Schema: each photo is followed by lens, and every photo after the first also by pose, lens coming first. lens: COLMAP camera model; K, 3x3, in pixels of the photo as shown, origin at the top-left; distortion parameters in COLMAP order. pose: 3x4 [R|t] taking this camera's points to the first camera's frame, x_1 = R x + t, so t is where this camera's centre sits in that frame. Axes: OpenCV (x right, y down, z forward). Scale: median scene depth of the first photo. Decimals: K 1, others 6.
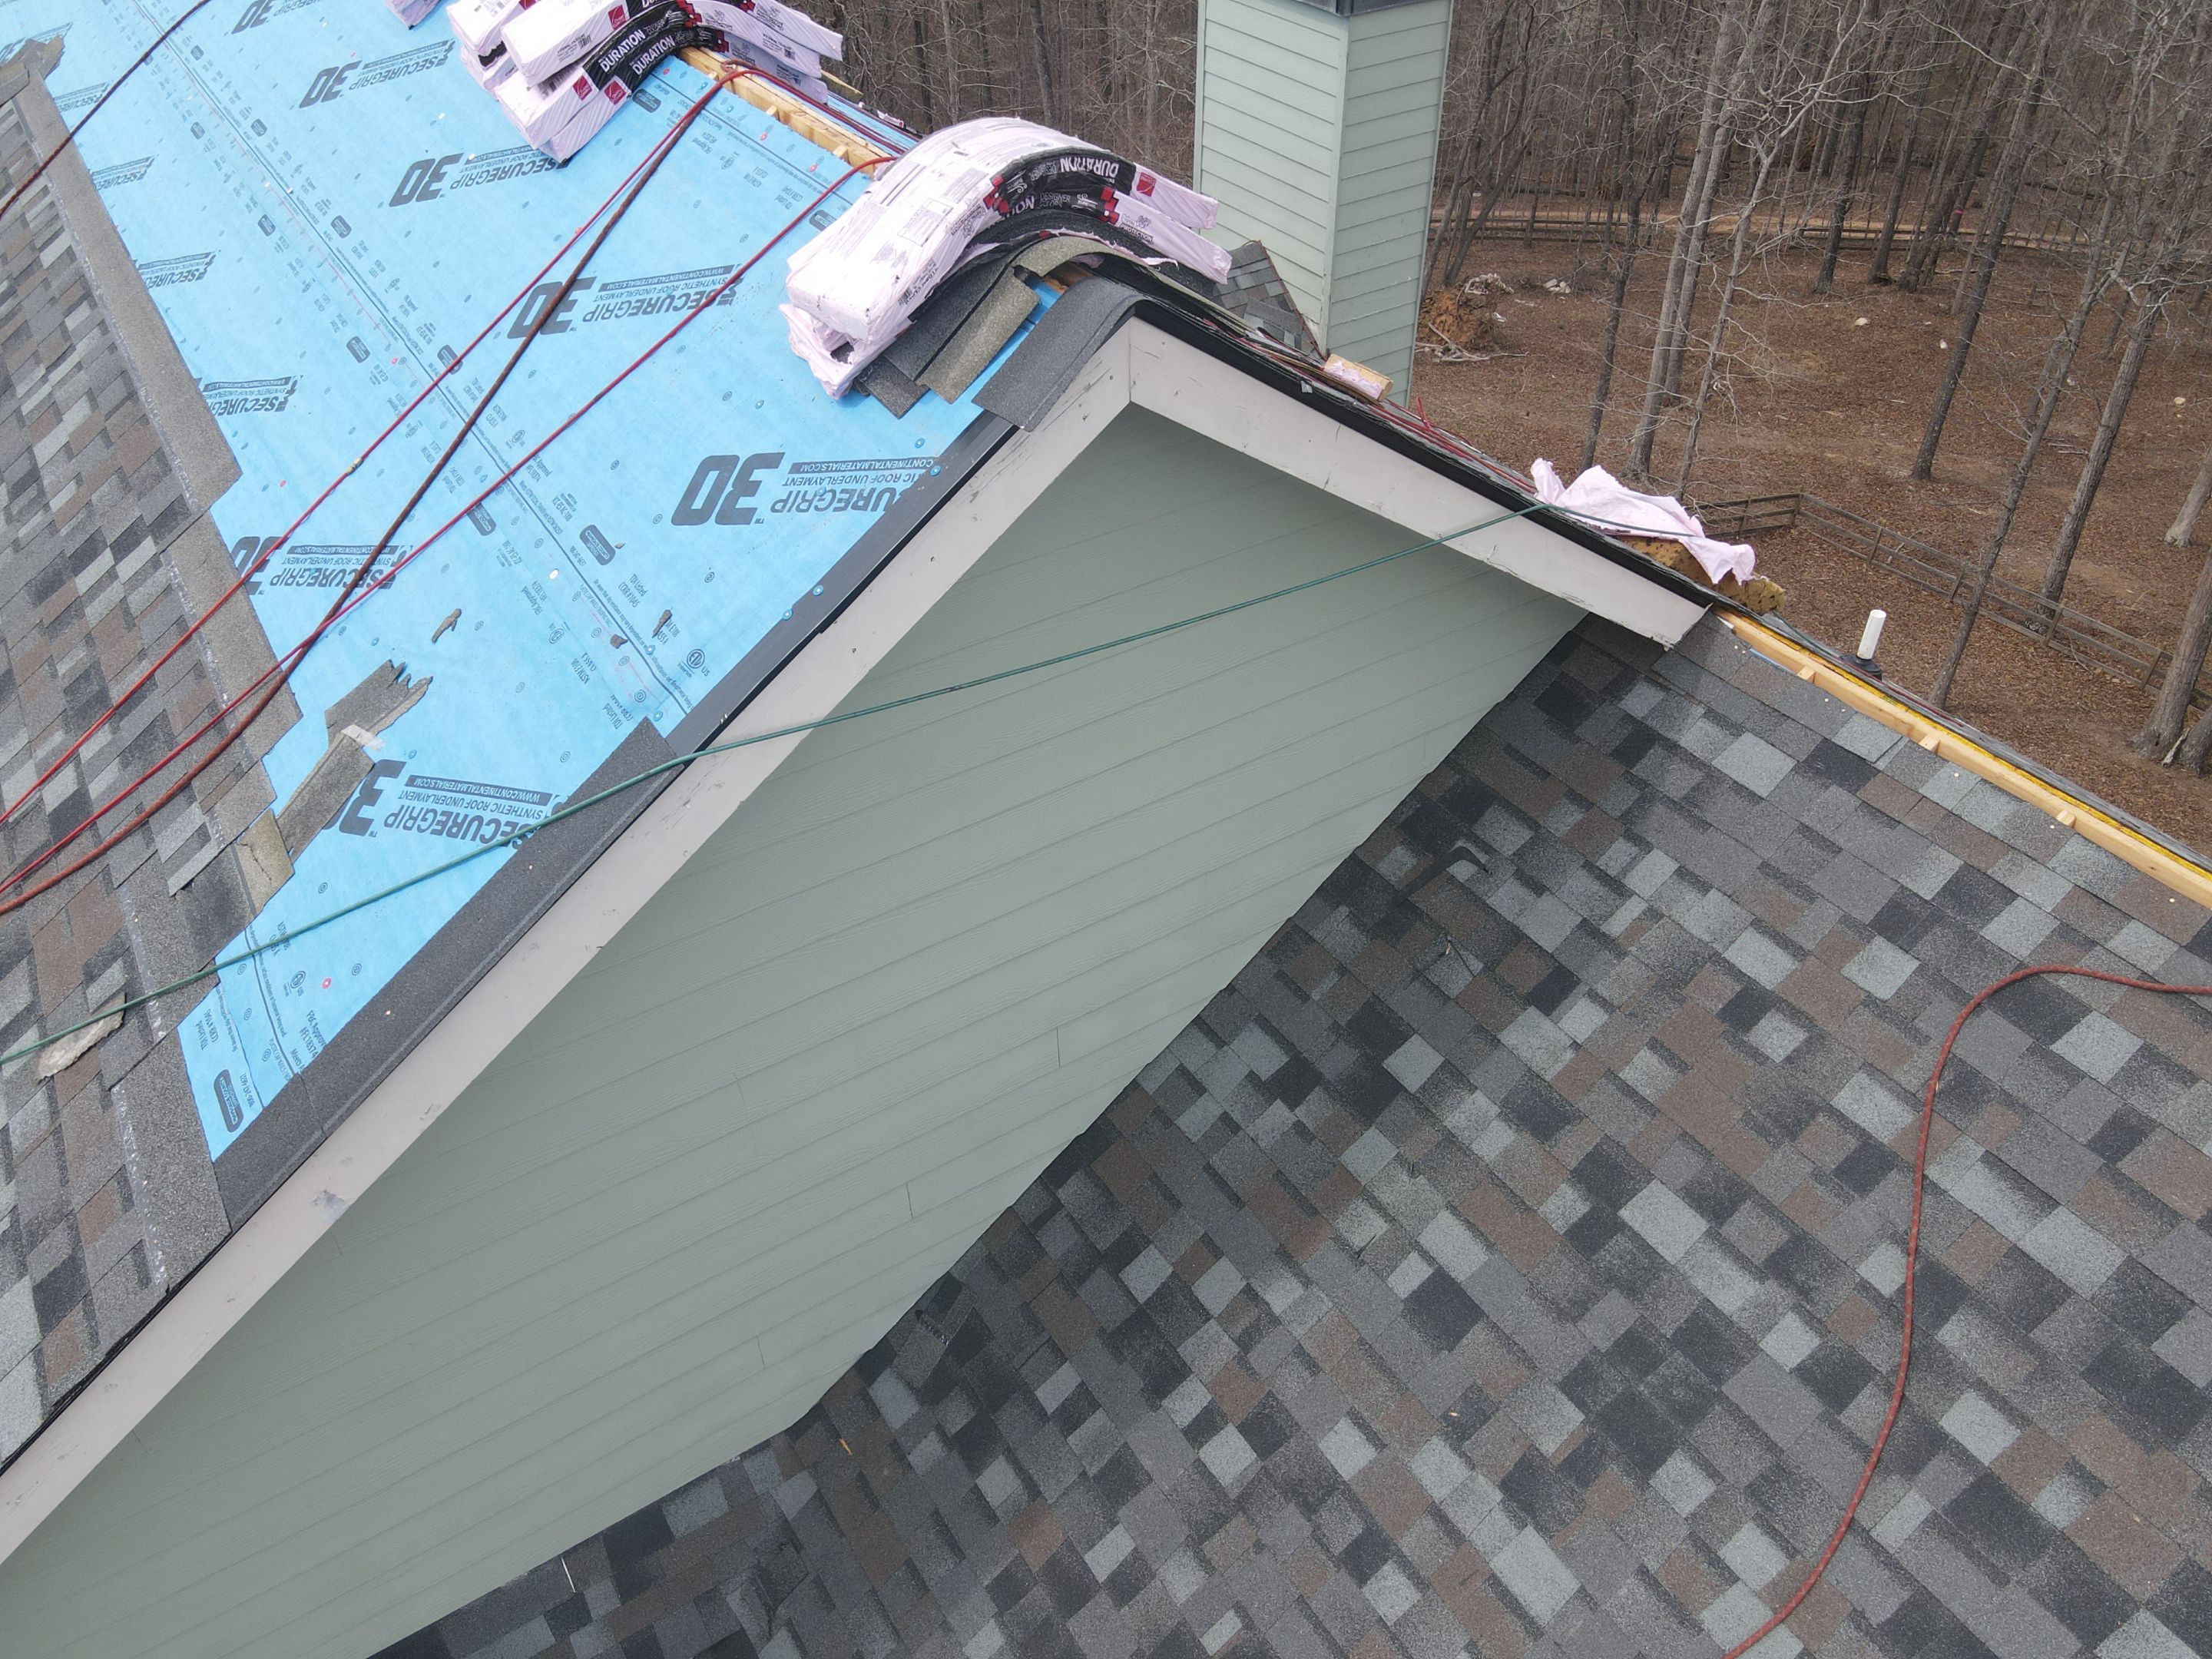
lens RADIAL K [[1626.3, 0, 1104.9], [0, 1626.3, 815.7], [0, 0, 1]] dist [-0.006637, 0.031926]
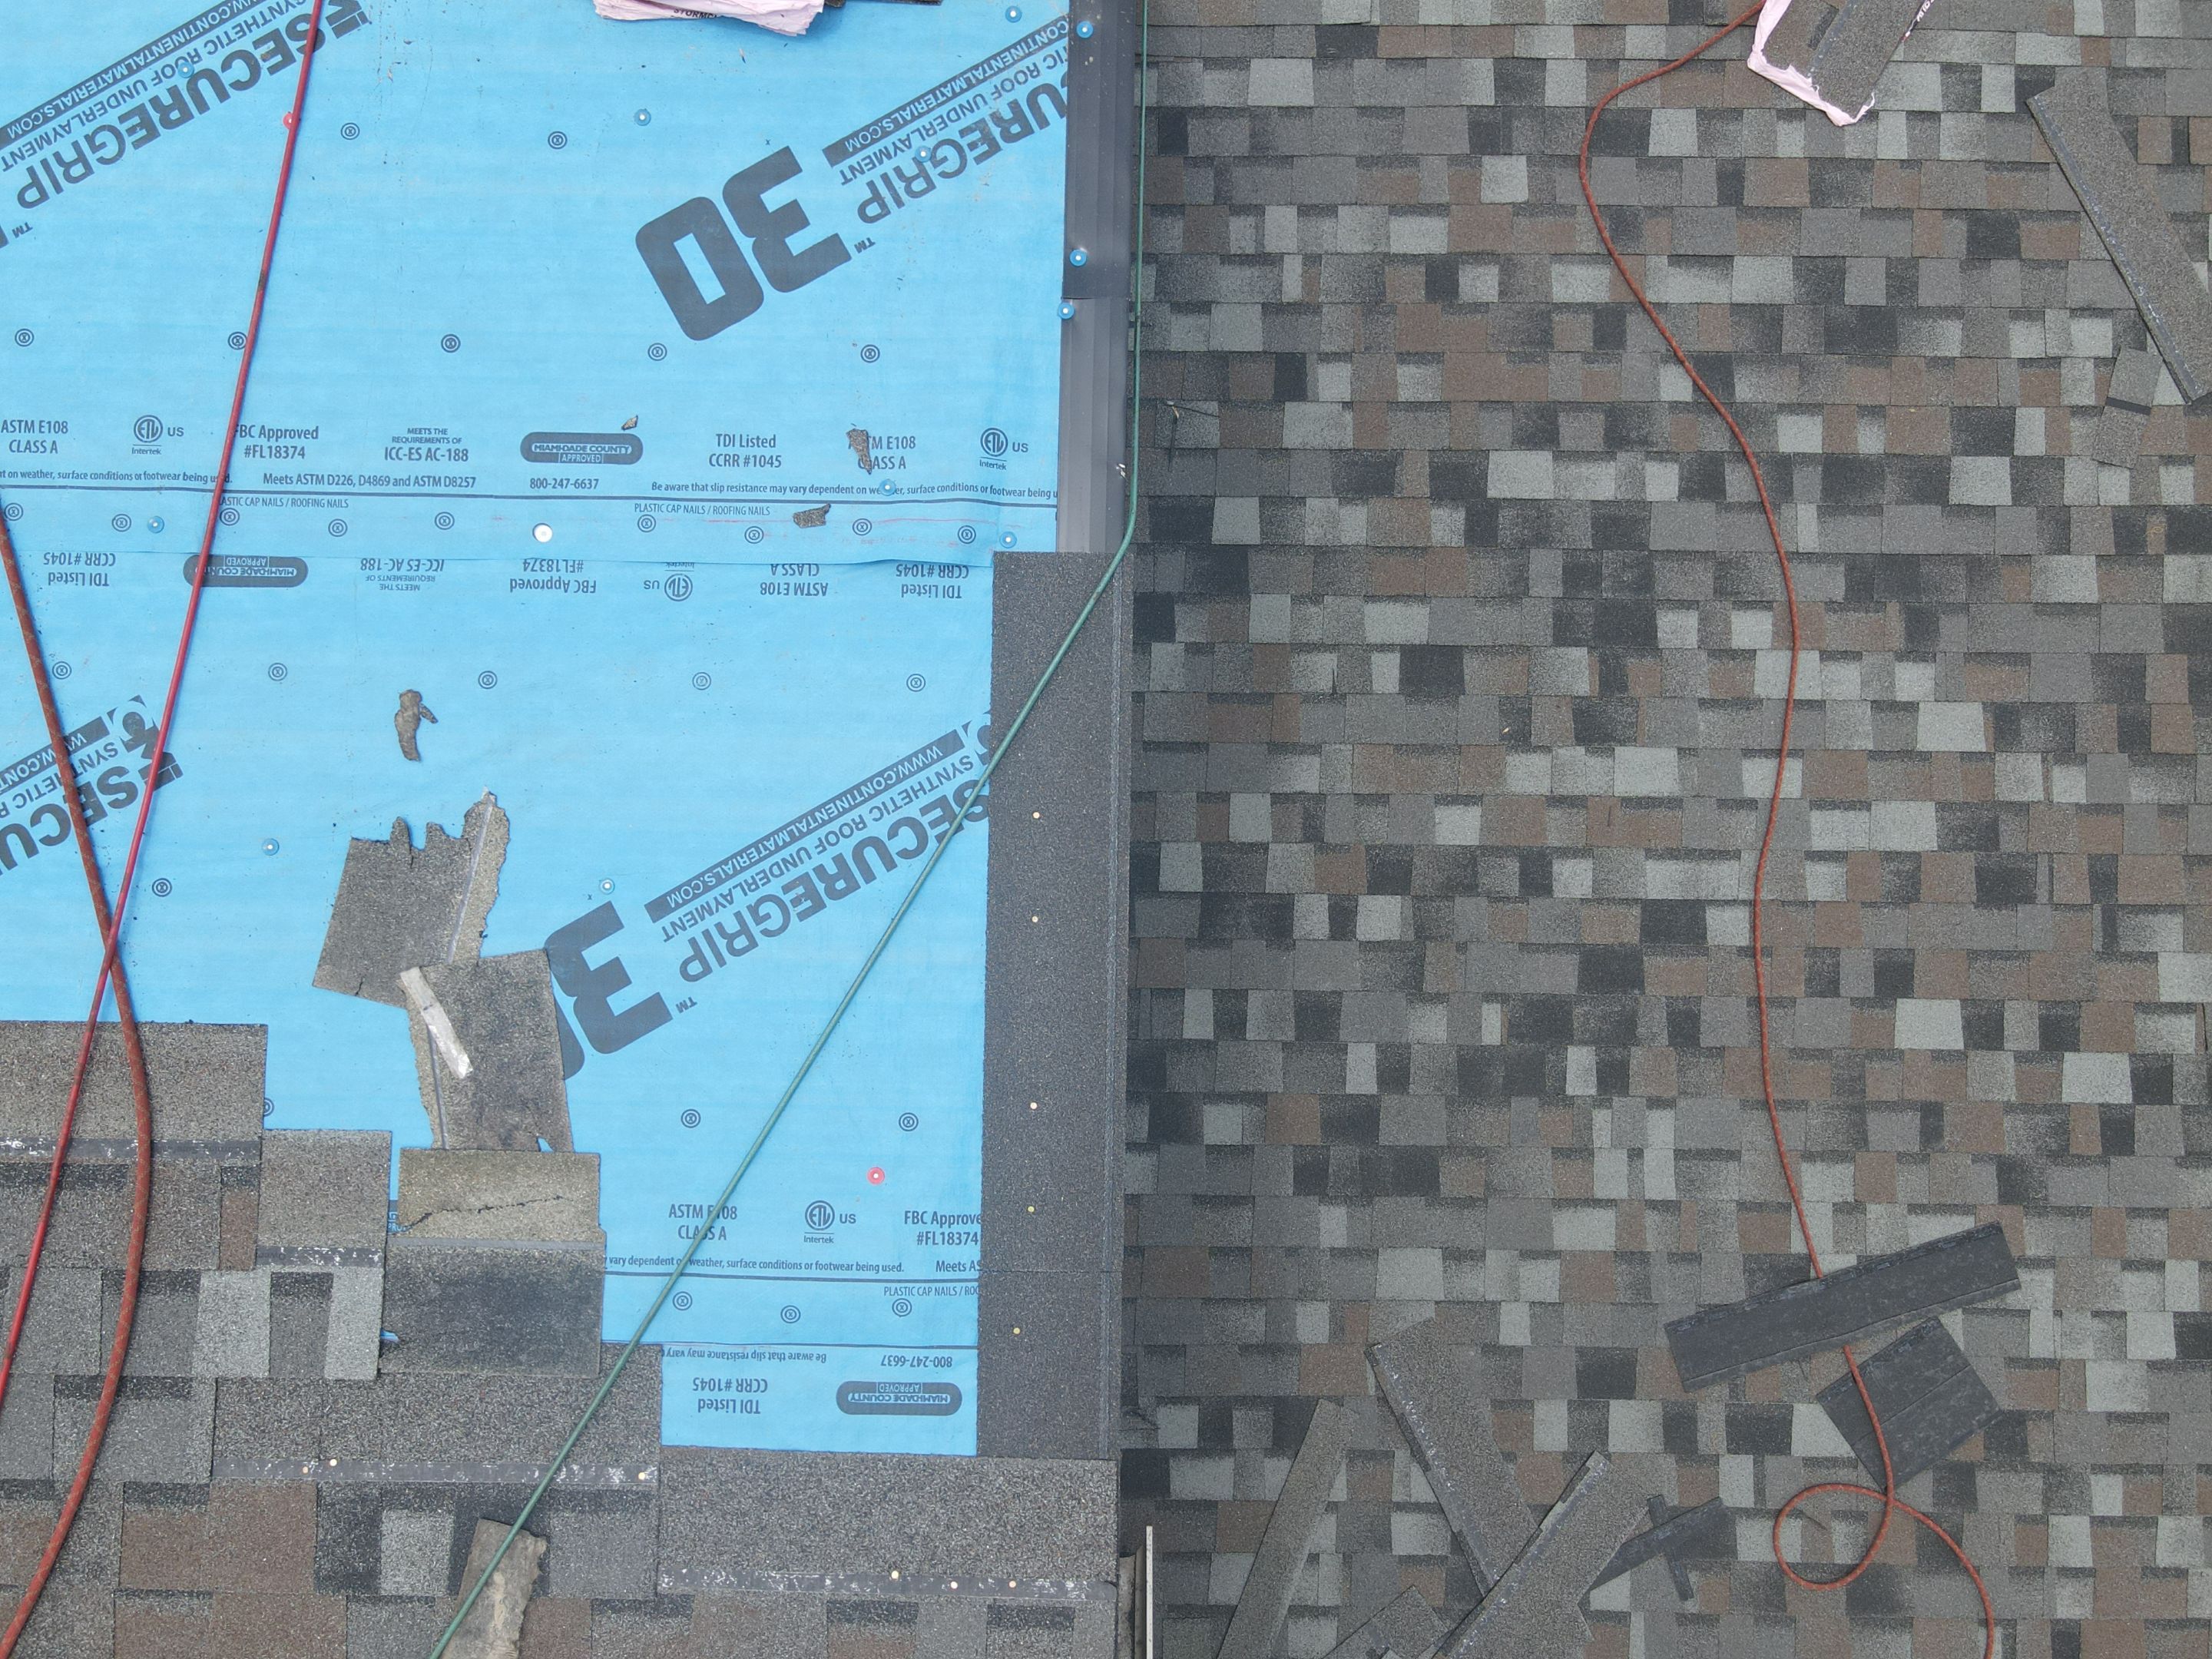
lens RADIAL K [[1626.3, 0, 1104.9], [0, 1626.3, 815.7], [0, 0, 1]] dist [-0.006637, 0.031926]
pose [[0.557994, -0.665124, 0.496238, -0.537844], [0.522225, 0.746179, 0.412914, -0.190485], [-0.644921, 0.028744, 0.763708, 0.348213]]
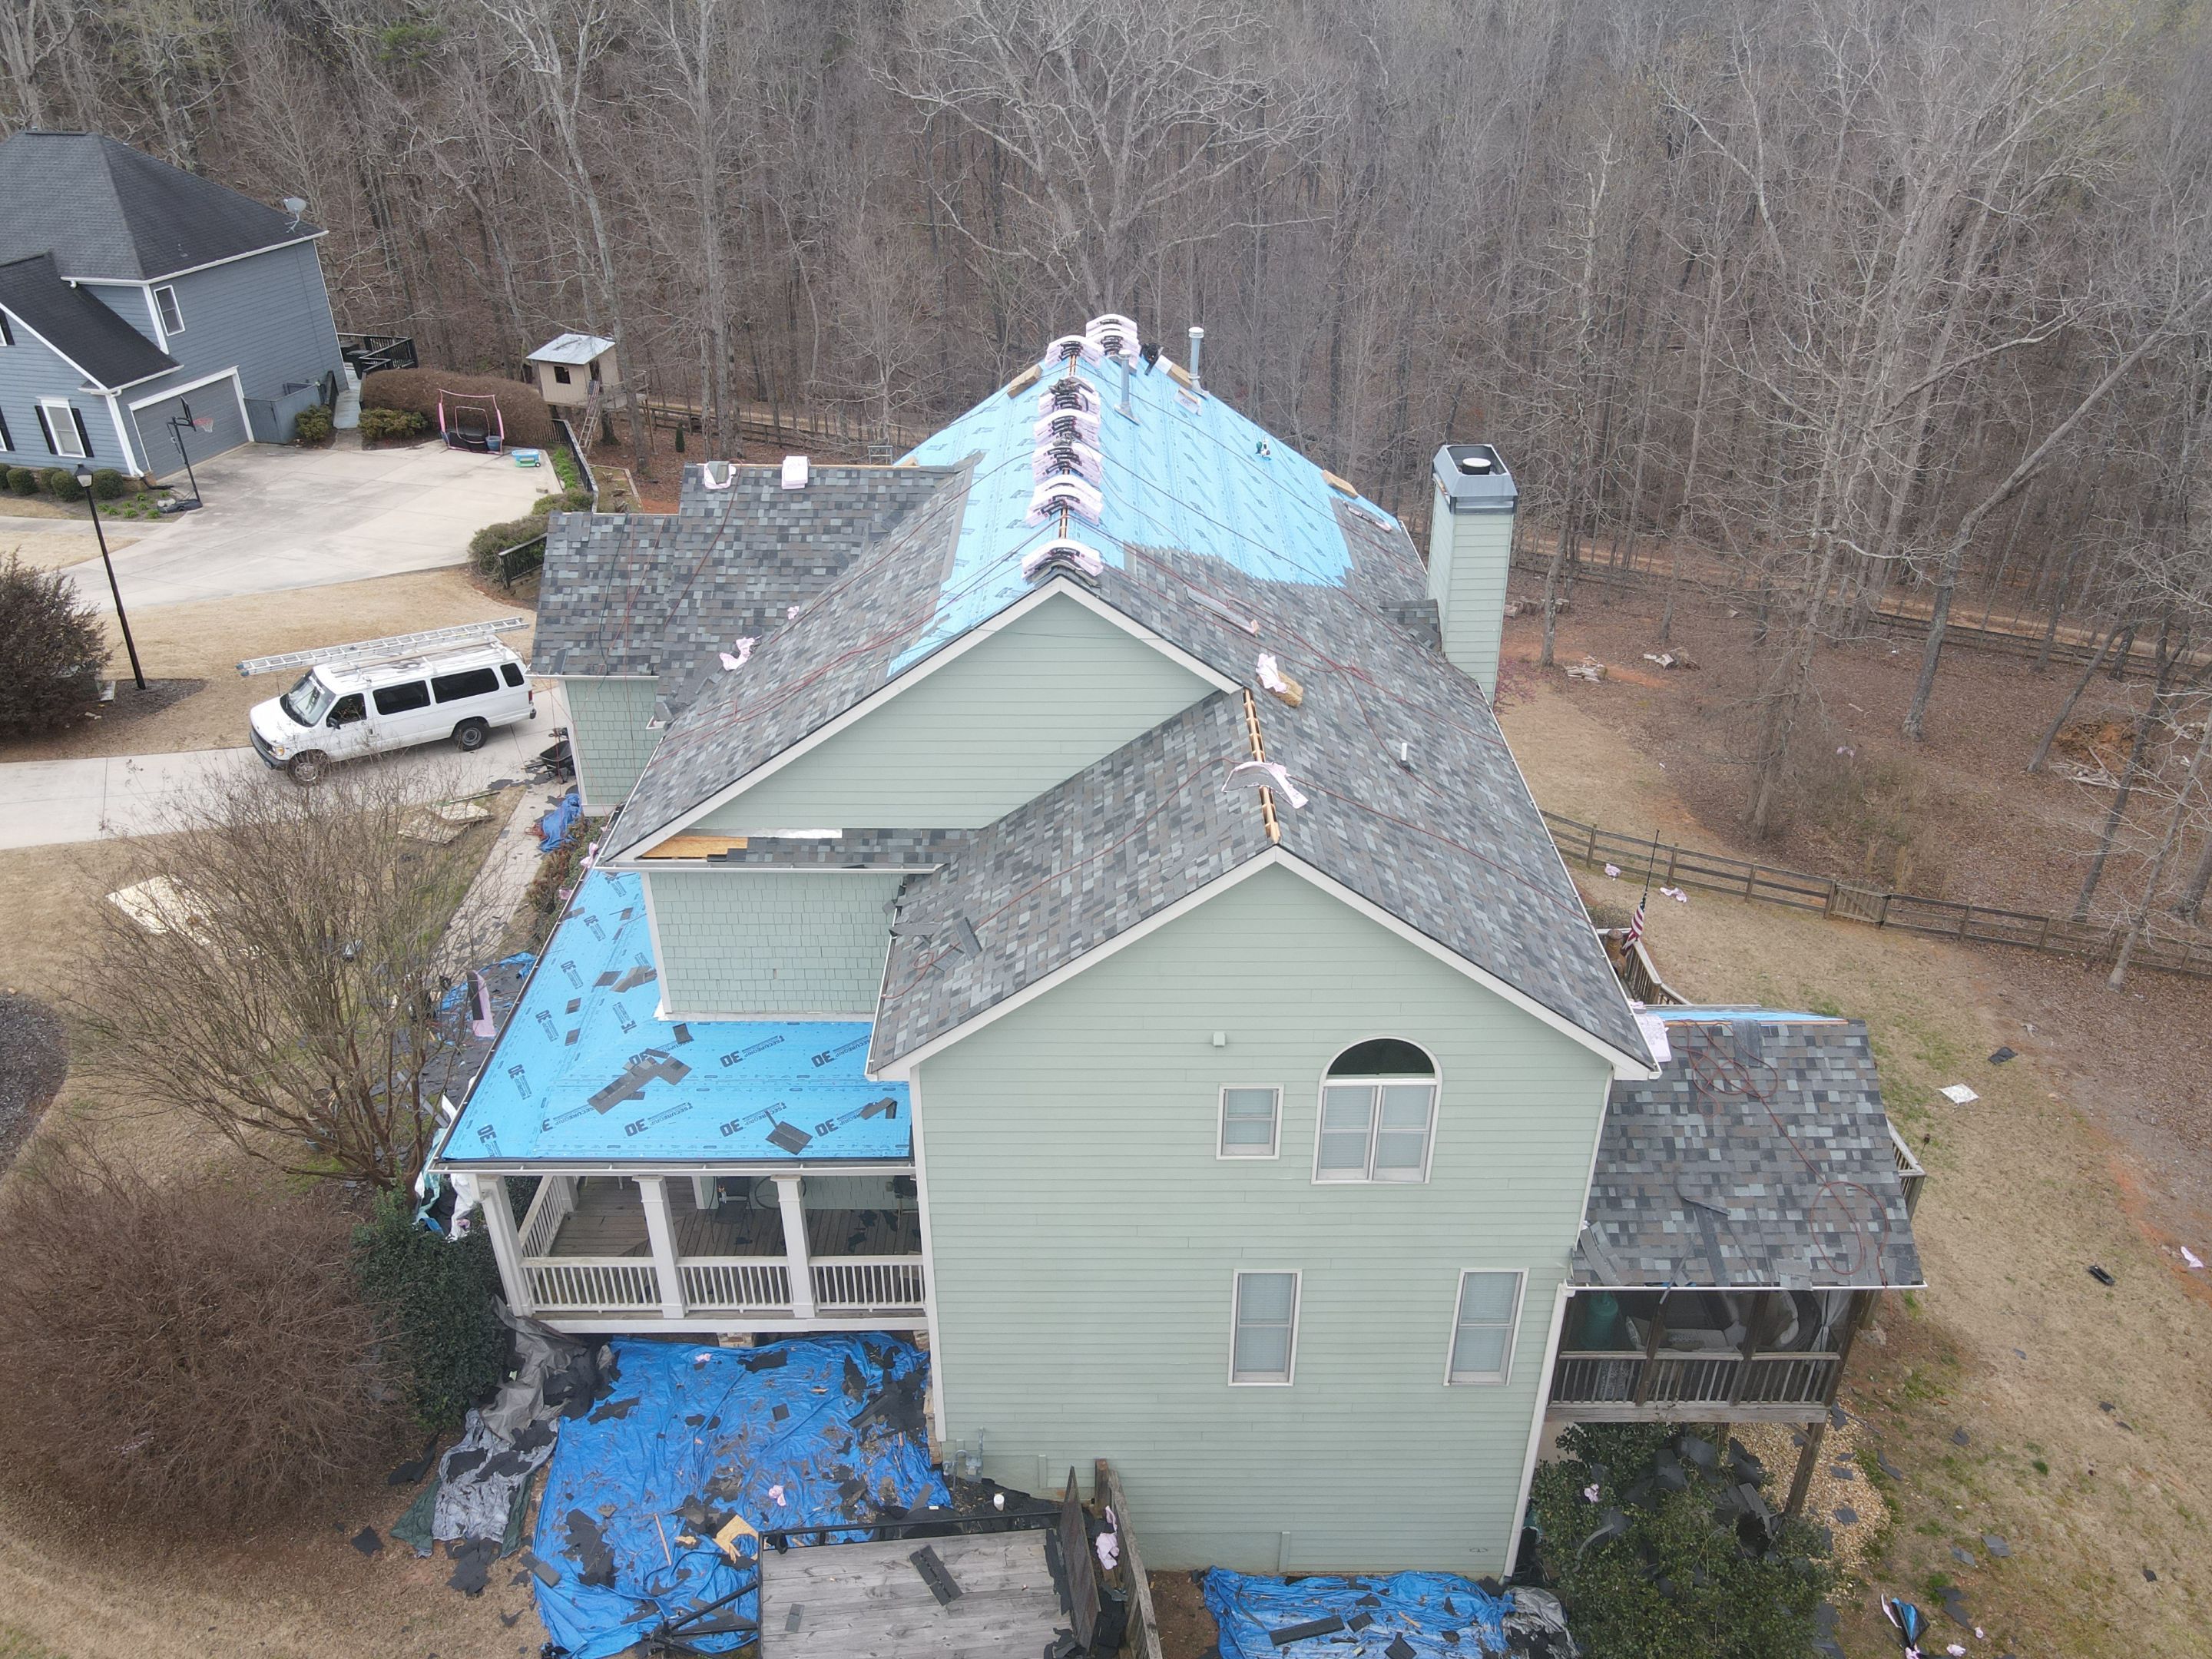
lens RADIAL K [[1626.3, 0, 1104.9], [0, 1626.3, 815.7], [0, 0, 1]] dist [-0.006637, 0.031926]
pose [[0.838471, 0.269551, -0.473612, 2.424485], [-0.345537, 0.935026, -0.079569, 0.697637], [0.421392, 0.230367, 0.877132, -2.966090]]
